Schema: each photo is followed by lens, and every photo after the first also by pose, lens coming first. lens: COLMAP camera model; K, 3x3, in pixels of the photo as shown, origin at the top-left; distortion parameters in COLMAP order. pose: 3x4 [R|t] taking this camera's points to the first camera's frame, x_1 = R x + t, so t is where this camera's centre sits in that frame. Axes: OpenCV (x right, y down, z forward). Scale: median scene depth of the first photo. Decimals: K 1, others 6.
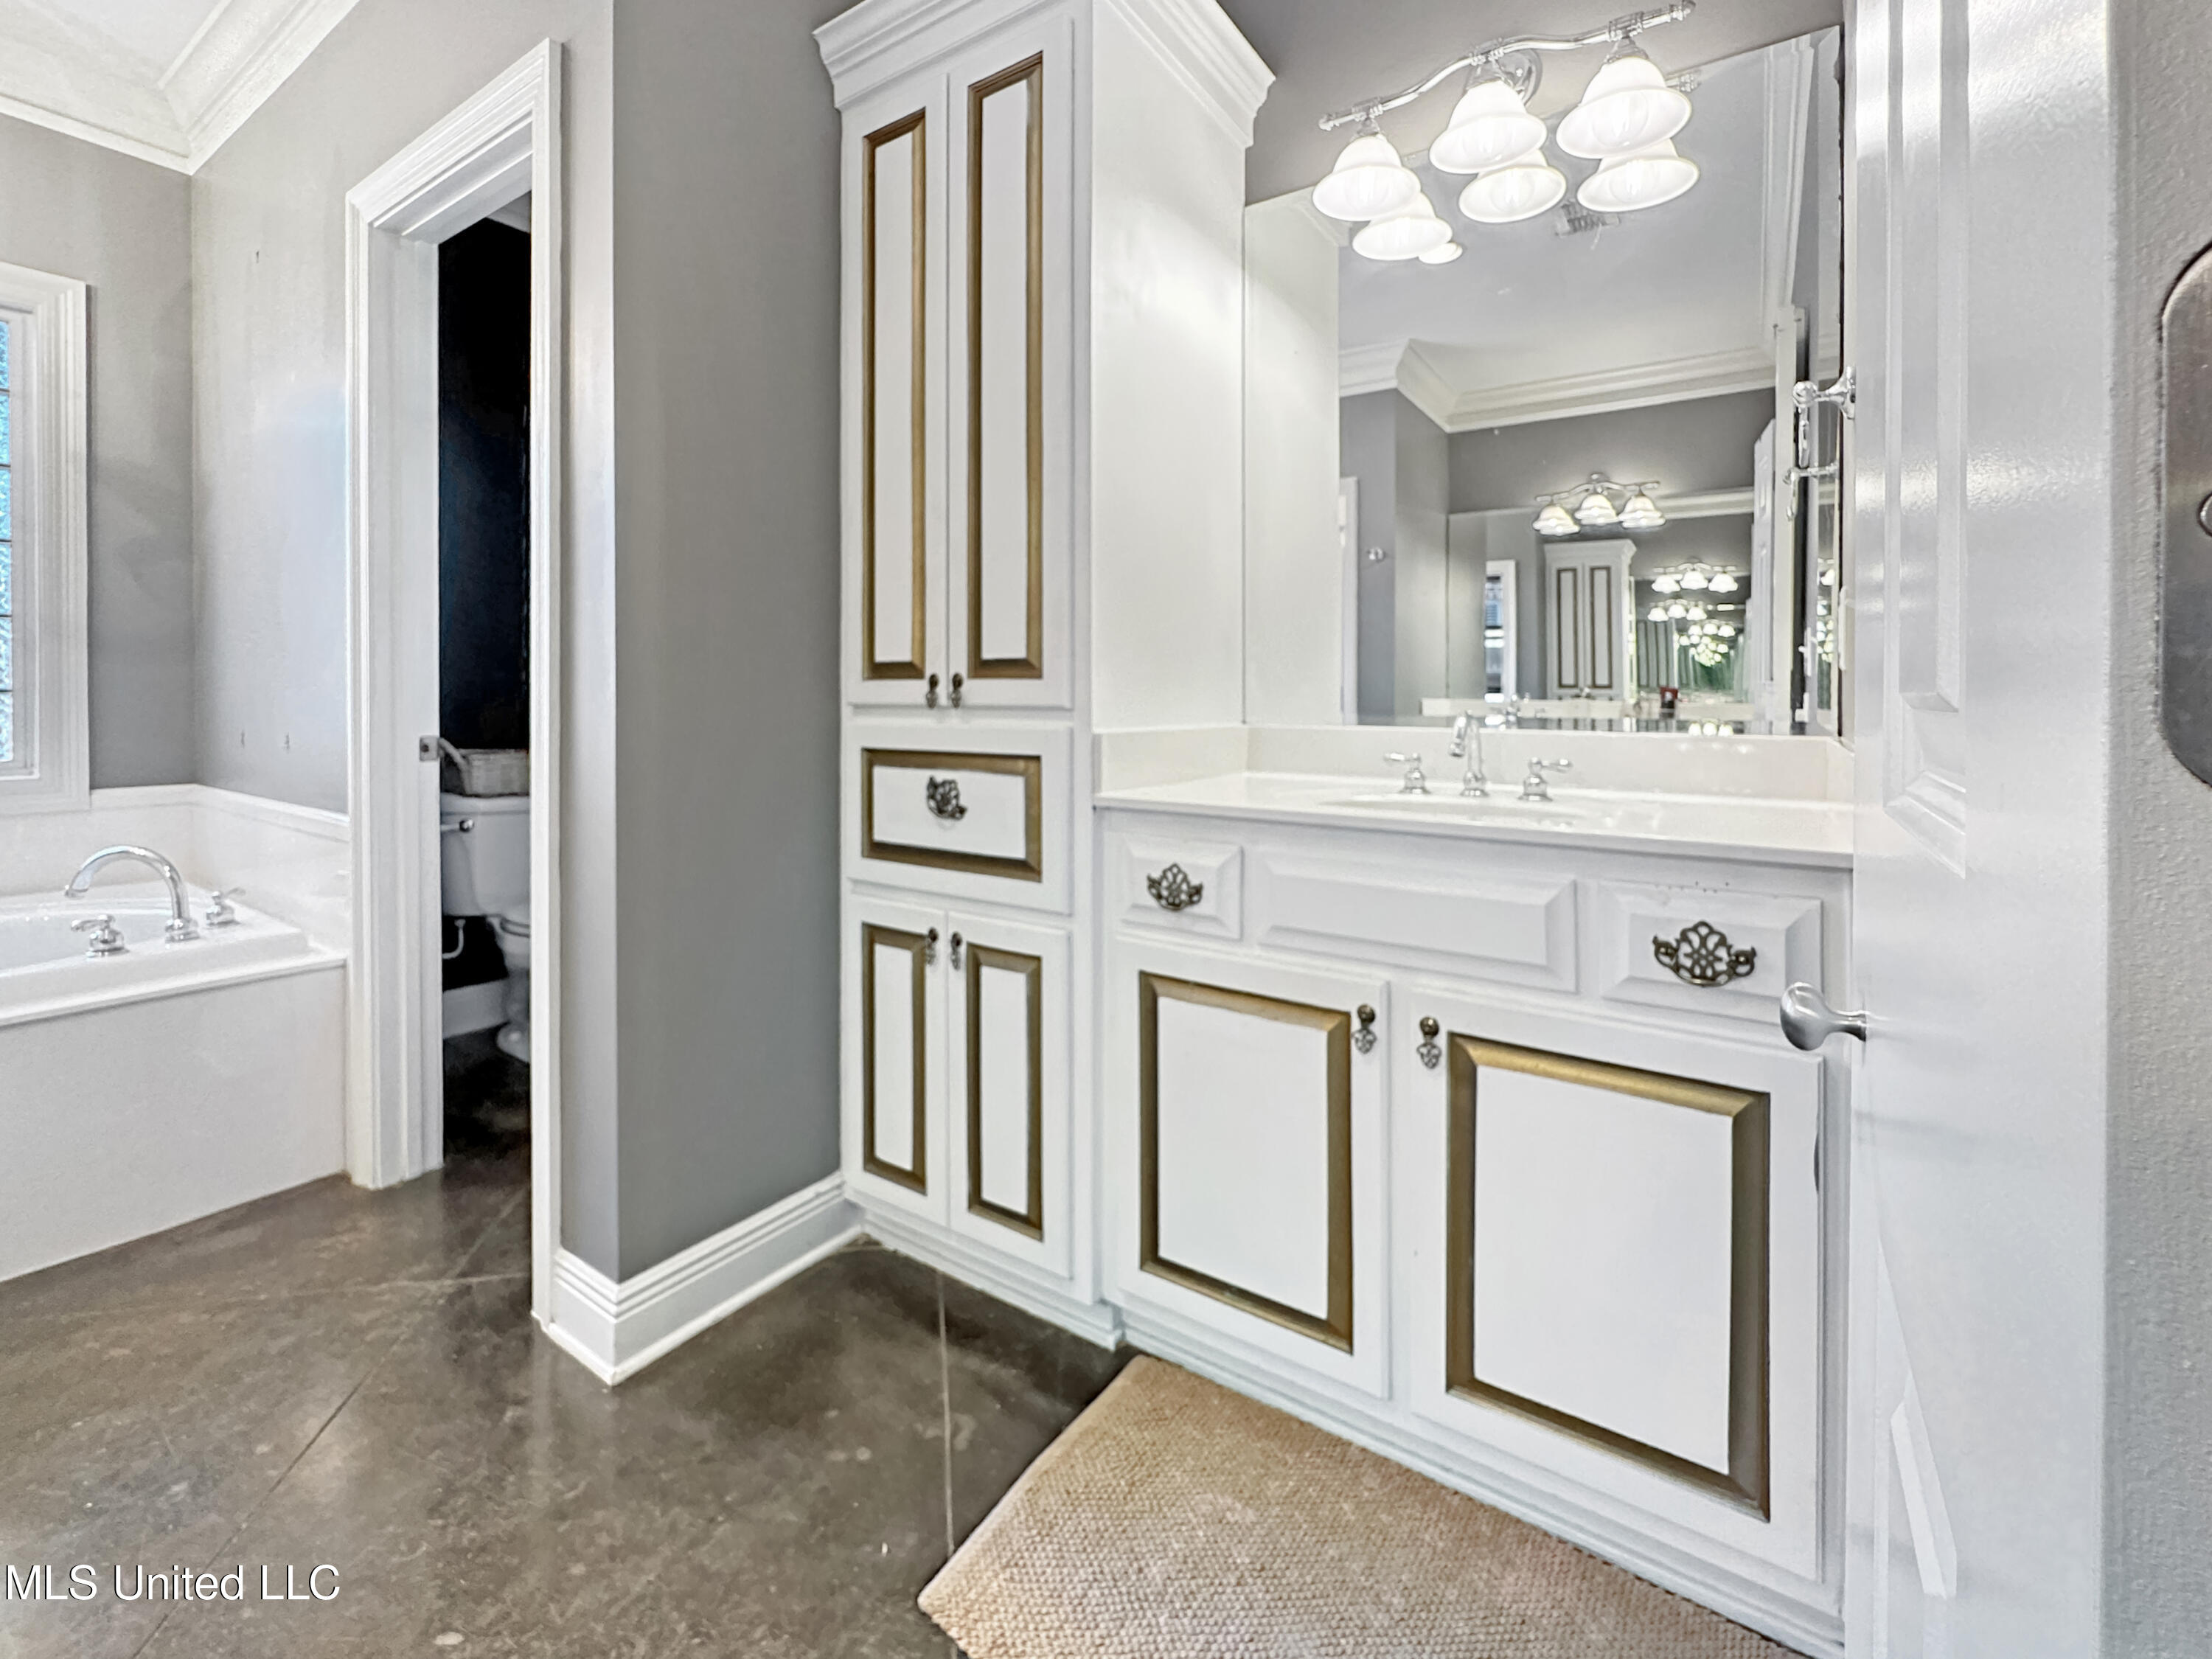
lens RADIAL K [[937.1, 0, 1046.7], [0, 937.1, 691.7], [0, 0, 1]] dist [-0.007554, 0.000769]
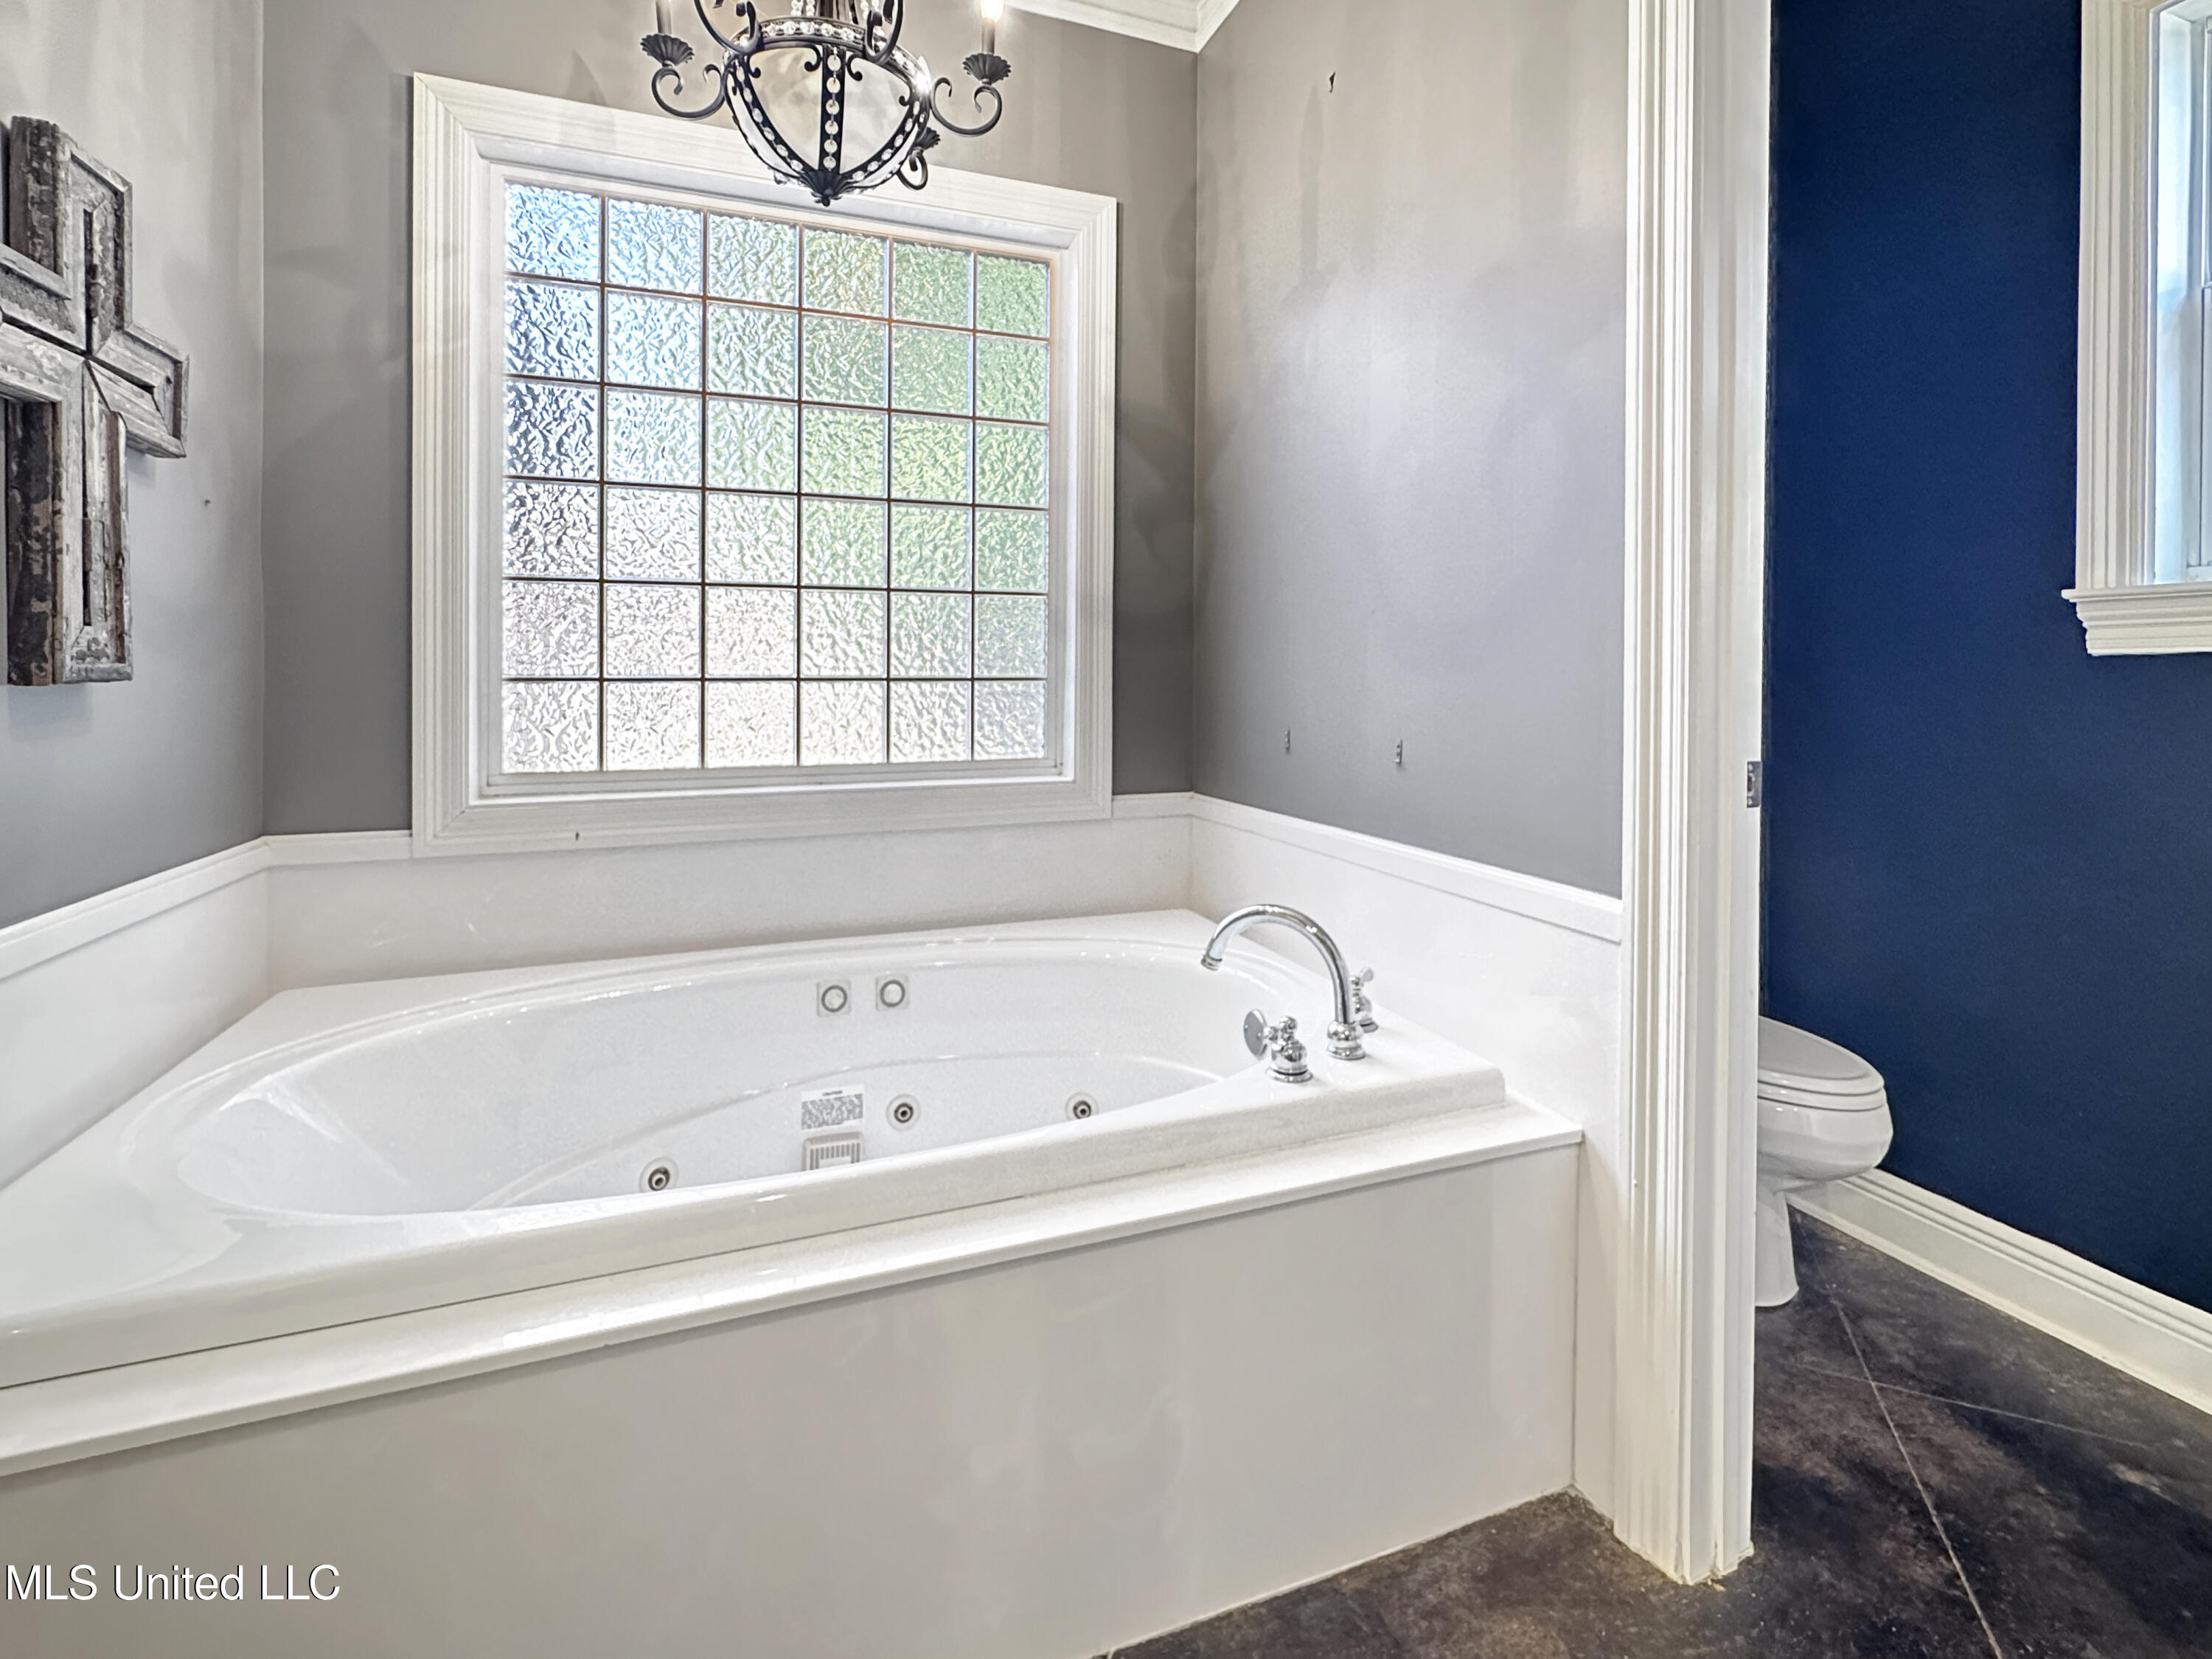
lens RADIAL K [[937.1, 0, 984.1], [0, 937.1, 645.4], [0, 0, 1]] dist [-0.007554, 0.000769]
pose [[0.779687, -0.022568, -0.625763, -0.763583], [0.002697, 0.999462, -0.032686, -0.005058], [0.626164, 0.023797, 0.779328, 0.337834]]
